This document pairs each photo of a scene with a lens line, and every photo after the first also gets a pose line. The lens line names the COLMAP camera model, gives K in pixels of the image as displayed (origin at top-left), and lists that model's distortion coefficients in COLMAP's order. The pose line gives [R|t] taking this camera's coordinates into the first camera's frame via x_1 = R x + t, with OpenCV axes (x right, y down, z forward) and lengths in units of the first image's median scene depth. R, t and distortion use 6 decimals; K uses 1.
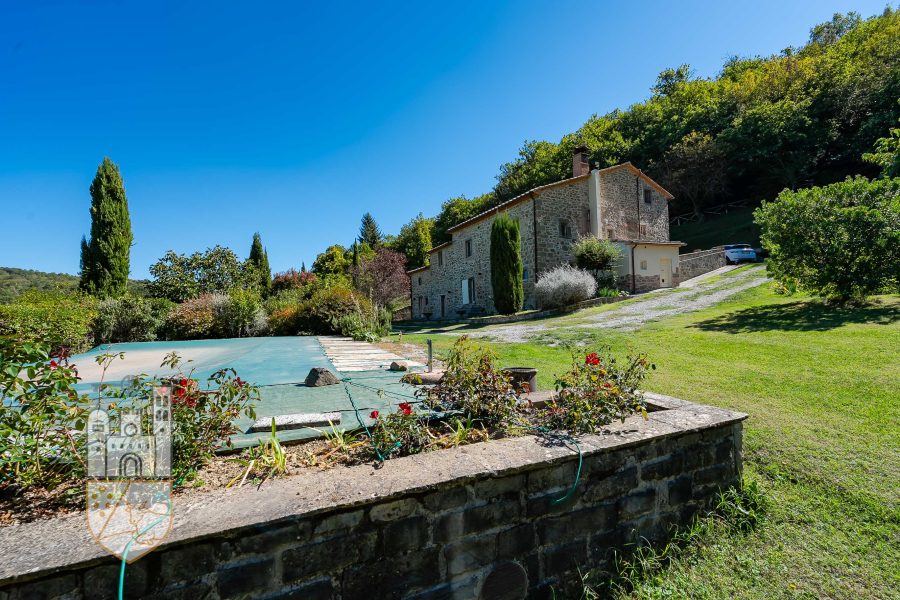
lens RADIAL K [[372.8, 0, 451.7], [0, 372.8, 313.5], [0, 0, 1]] dist [-0.000388, 0.000337]
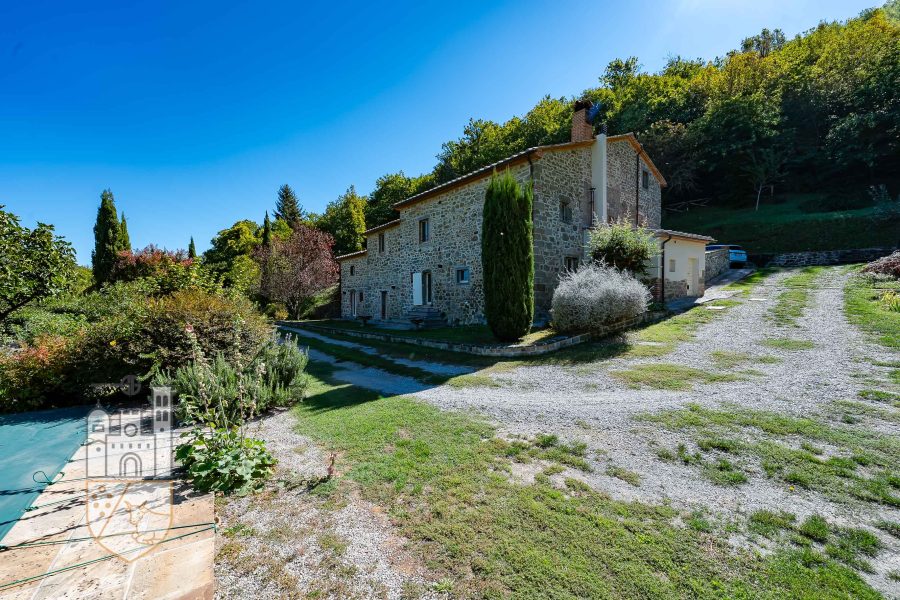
lens RADIAL K [[372.8, 0, 451.7], [0, 372.8, 313.5], [0, 0, 1]] dist [-0.000388, 0.000337]
pose [[0.981097, 0.018560, 0.192625, -0.027774], [-0.024836, 0.999235, 0.030217, -0.023740], [-0.191917, -0.034430, 0.980807, 0.178760]]
